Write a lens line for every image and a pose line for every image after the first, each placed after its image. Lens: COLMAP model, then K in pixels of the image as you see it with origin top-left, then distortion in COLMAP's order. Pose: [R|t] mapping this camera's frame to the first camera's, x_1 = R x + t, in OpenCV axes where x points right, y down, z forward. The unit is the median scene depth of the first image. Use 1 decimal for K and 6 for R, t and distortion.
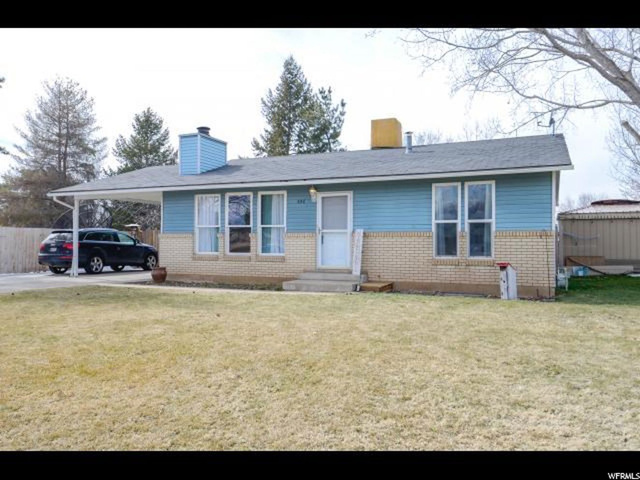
lens RADIAL K [[484.1, 0, 320.0], [0, 484.1, 240.0], [0, 0, 1]] dist [0.030985, -0.000093]
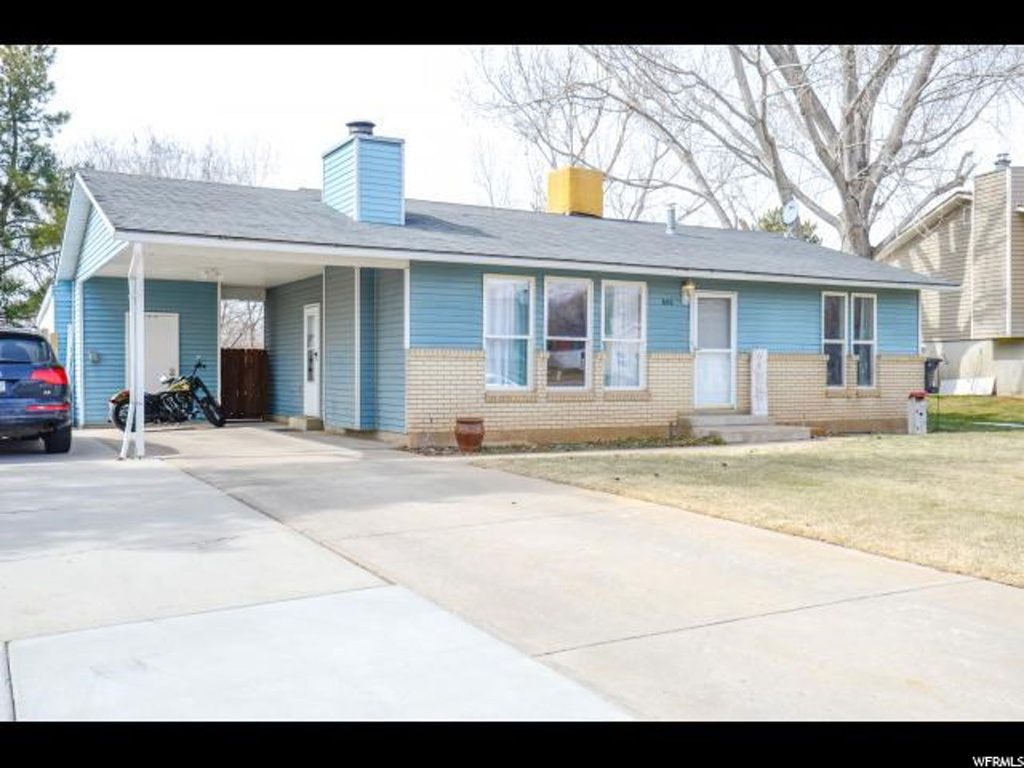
lens RADIAL K [[937.1, 0, 512.0], [0, 937.1, 384.0], [0, 0, 1]] dist [-0.001353, 0.004726]
pose [[0.644395, -0.009160, 0.764638, -0.883080], [-0.000596, 0.999922, 0.012481, 0.008269], [-0.764692, -0.008499, 0.644340, 0.310950]]
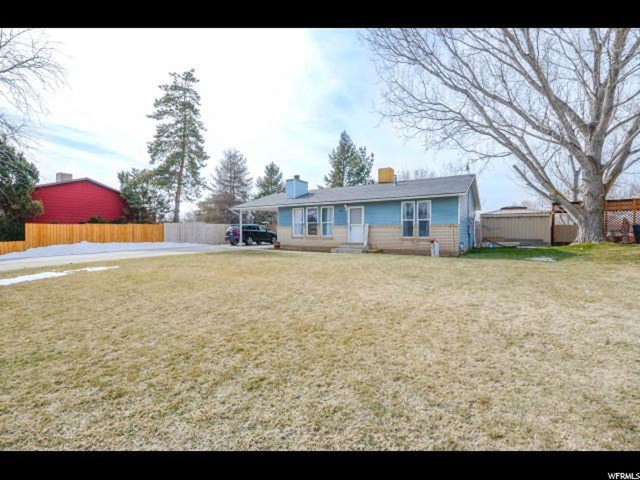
lens RADIAL K [[279.6, 0, 320.0], [0, 279.6, 240.0], [0, 0, 1]] dist [-0.000010, -0.000023]
pose [[0.984789, 0.002041, -0.173740, 0.070047], [0.004859, 0.999216, 0.039281, -0.000895], [0.173684, -0.039527, 0.984008, -0.183355]]
